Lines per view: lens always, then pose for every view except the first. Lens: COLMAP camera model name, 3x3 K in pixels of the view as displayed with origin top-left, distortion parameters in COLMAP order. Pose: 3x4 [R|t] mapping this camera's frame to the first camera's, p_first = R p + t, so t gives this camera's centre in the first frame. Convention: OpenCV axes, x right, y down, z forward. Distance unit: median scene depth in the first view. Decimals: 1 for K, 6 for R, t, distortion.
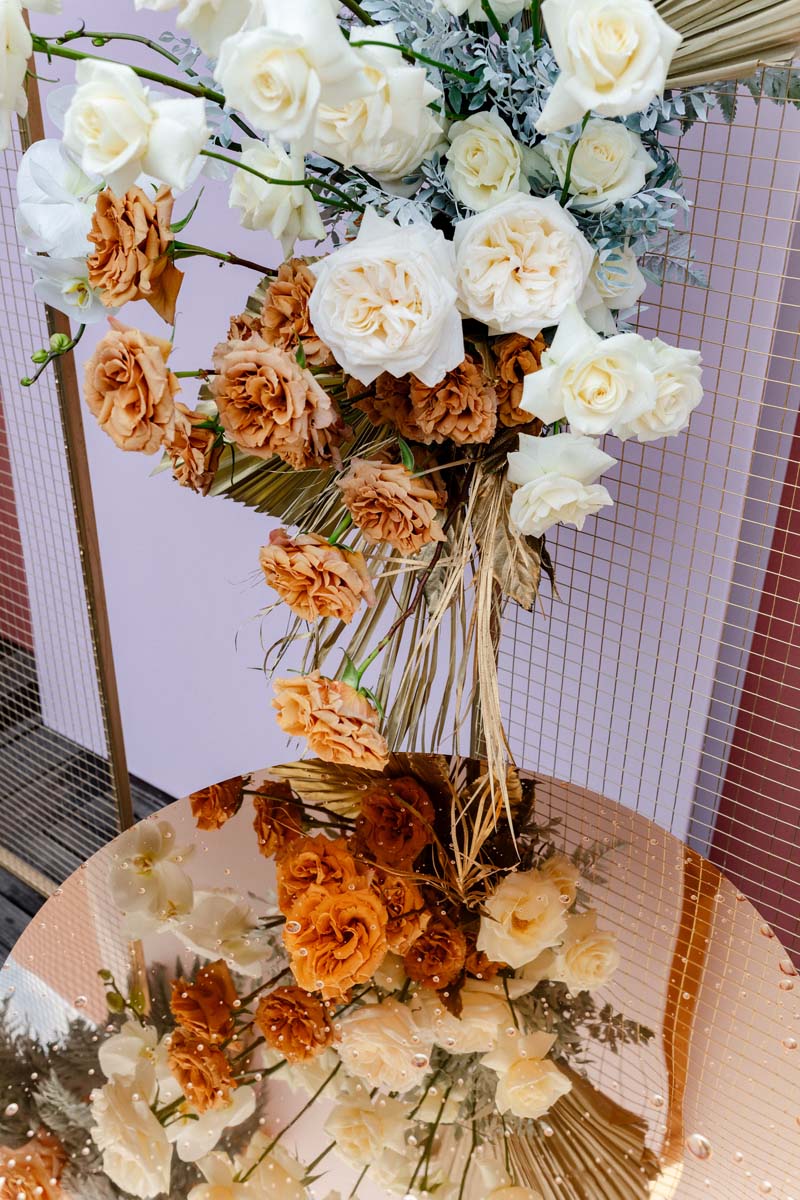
lens RADIAL K [[1151.4, 0, 397.7], [0, 1151.4, 605.9], [0, 0, 1]] dist [0.001949, 0.000000]
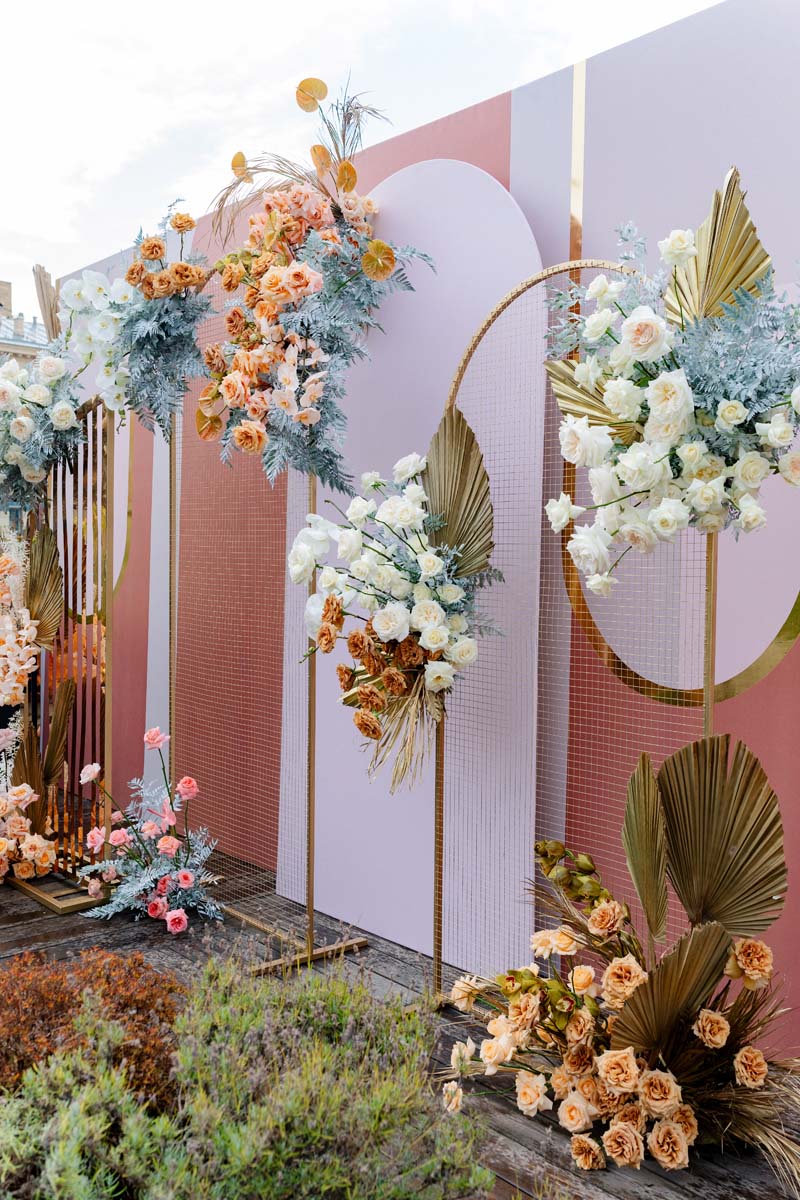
lens RADIAL K [[1151.4, 0, 400.7], [0, 1151.4, 598.2], [0, 0, 1]] dist [0.001949, 0.000000]
pose [[0.977952, 0.008837, -0.208643, 0.839228], [-0.101529, 0.893196, -0.438056, 1.383271], [0.182488, 0.449581, 0.874400, -2.488090]]
